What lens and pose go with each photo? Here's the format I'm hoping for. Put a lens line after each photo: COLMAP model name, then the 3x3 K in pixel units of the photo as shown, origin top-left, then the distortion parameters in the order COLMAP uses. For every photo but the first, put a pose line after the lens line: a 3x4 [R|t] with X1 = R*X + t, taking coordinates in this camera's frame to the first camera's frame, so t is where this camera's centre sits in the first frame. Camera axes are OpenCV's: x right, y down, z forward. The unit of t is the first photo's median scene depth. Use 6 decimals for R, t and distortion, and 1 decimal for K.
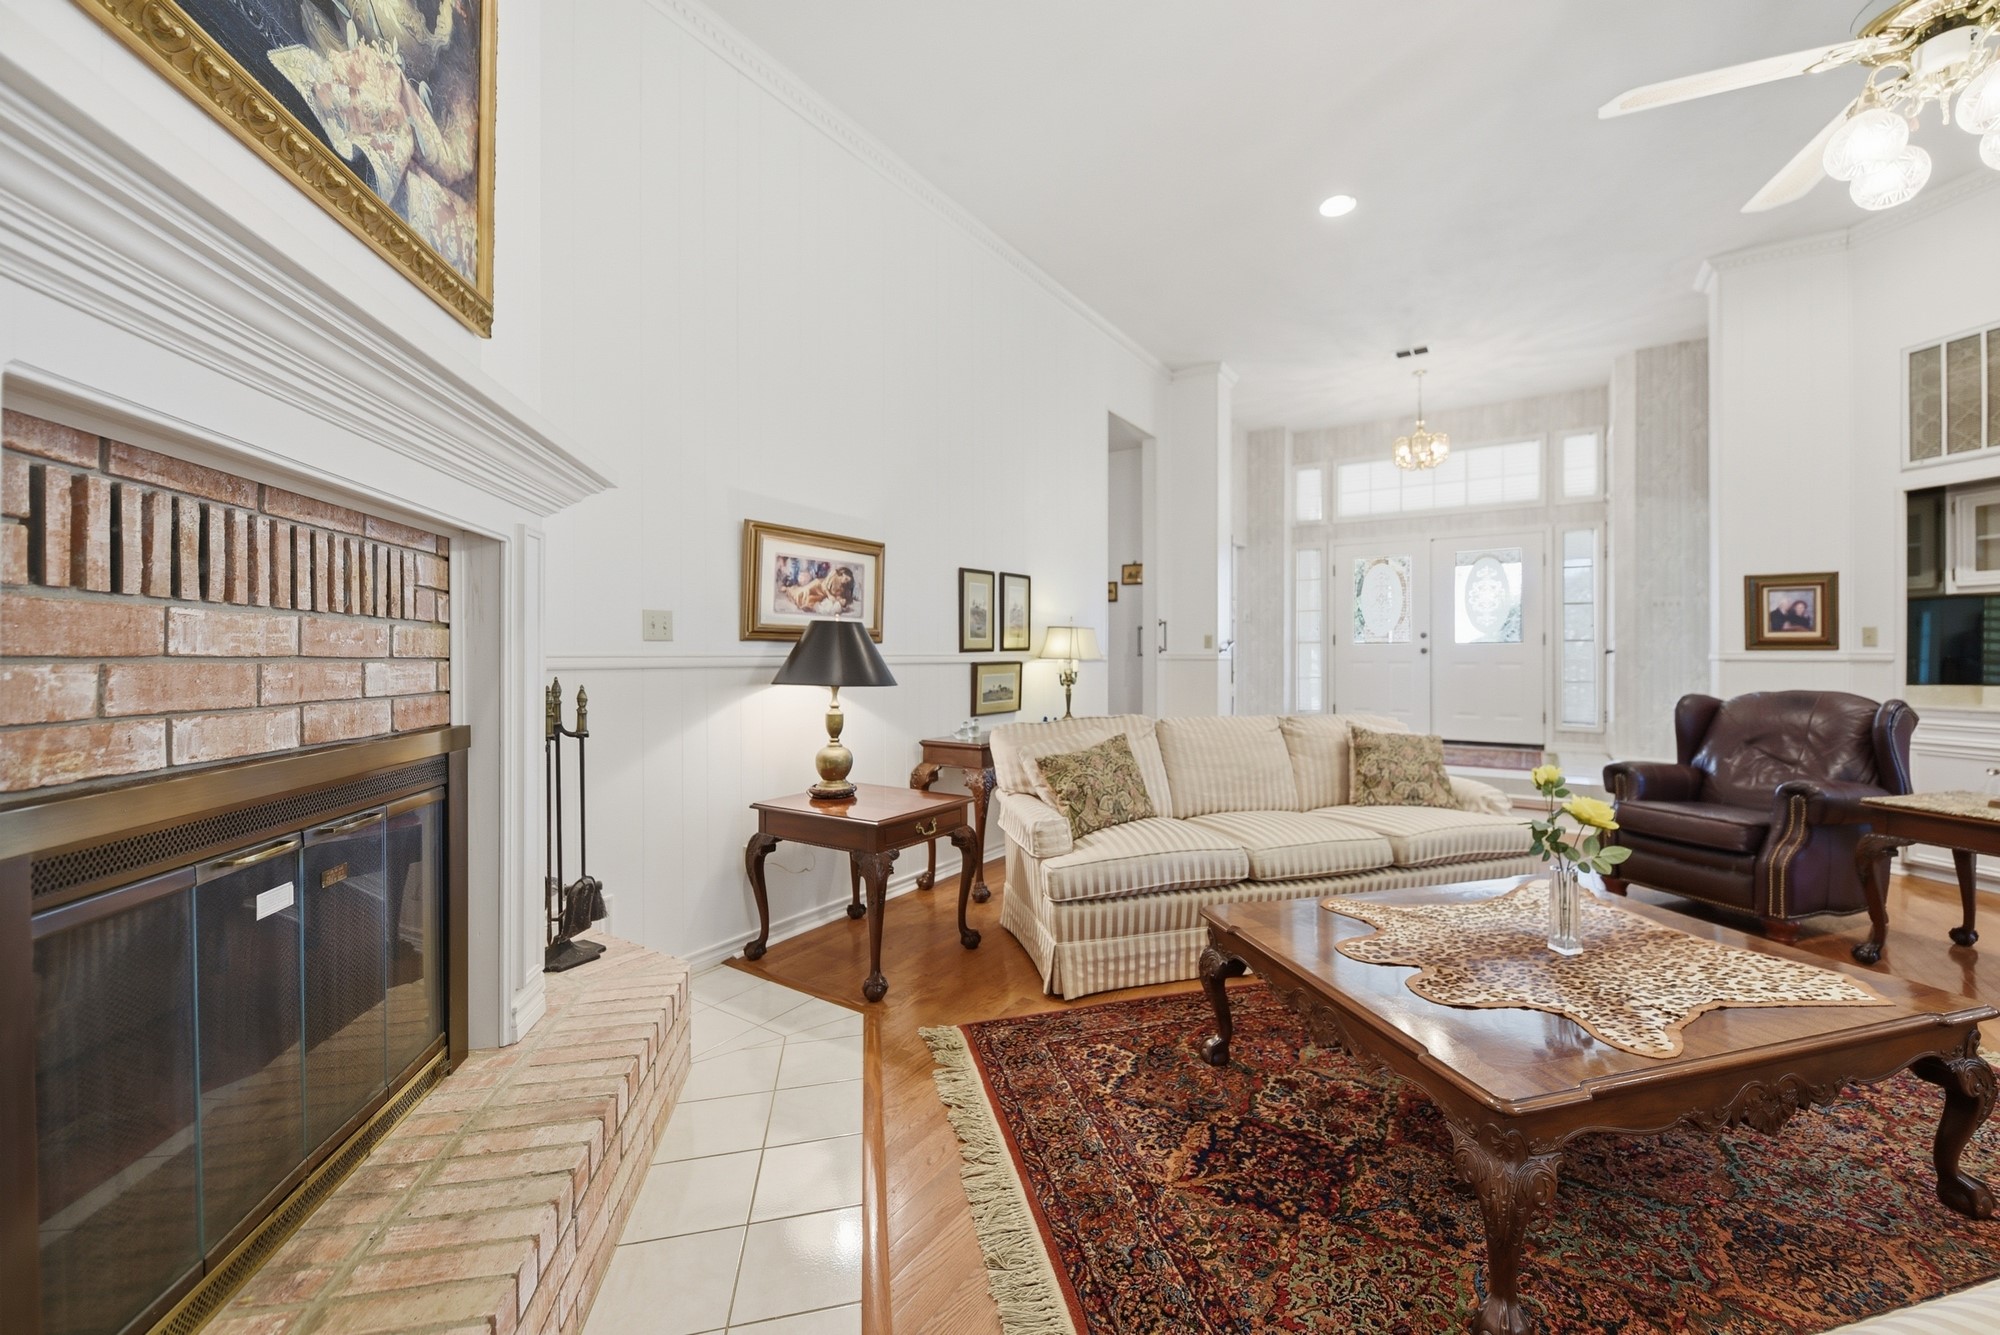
lens RADIAL K [[737.4, 0, 998.5], [0, 737.4, 655.2], [0, 0, 1]] dist [0.000155, 0.000074]
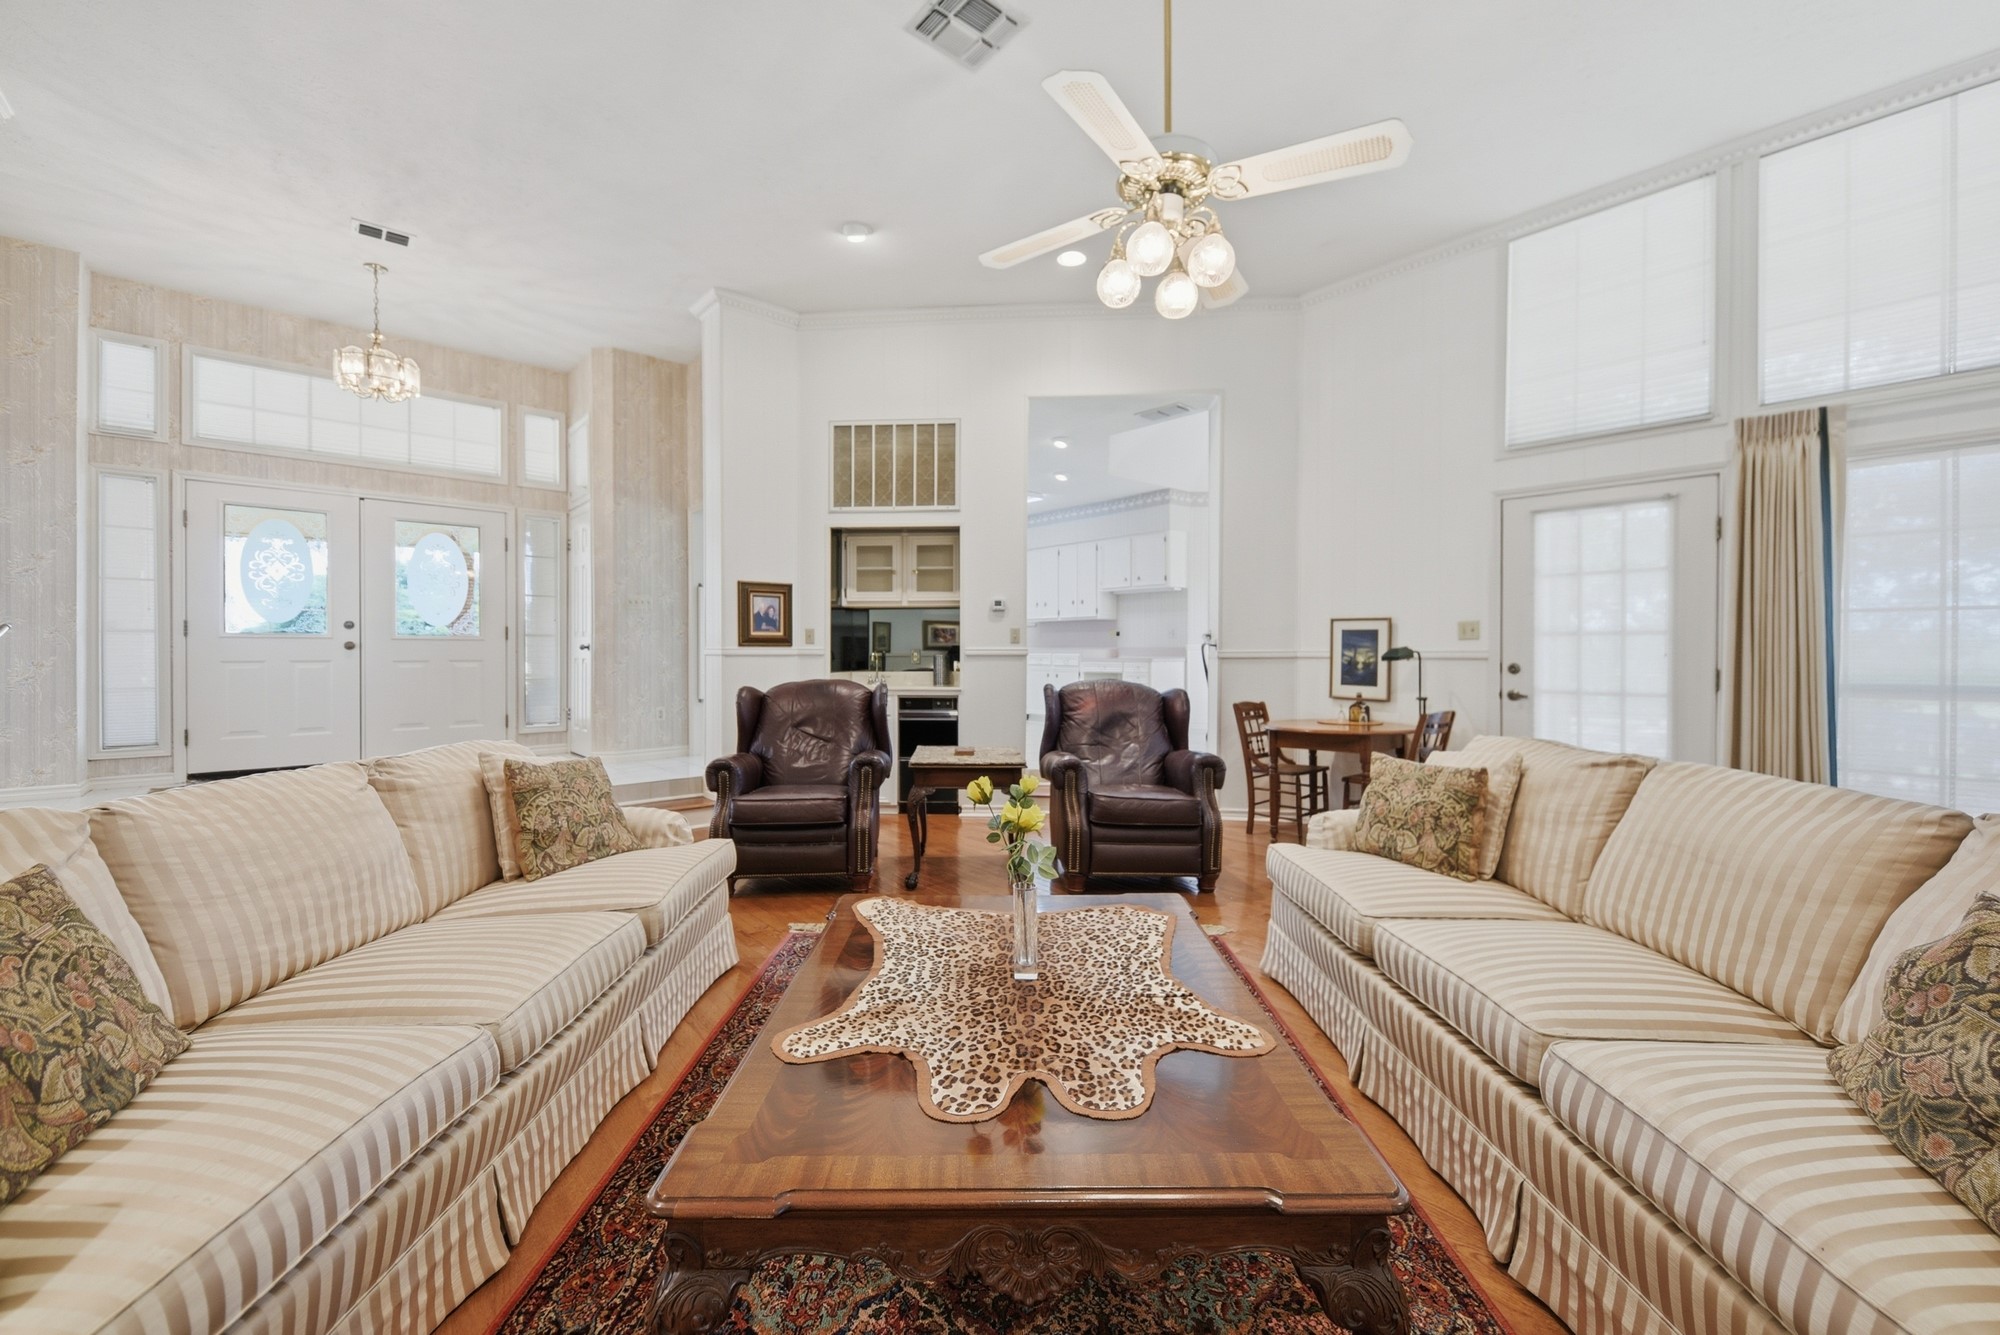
lens RADIAL K [[780.5, 0, 997.2], [0, 780.5, 652.7], [0, 0, 1]] dist [0.007778, -0.000525]
pose [[0.233646, -0.004589, 0.972311, -0.079660], [0.002889, 0.999988, 0.004025, -0.000896], [-0.972317, 0.001869, 0.233656, 0.356824]]
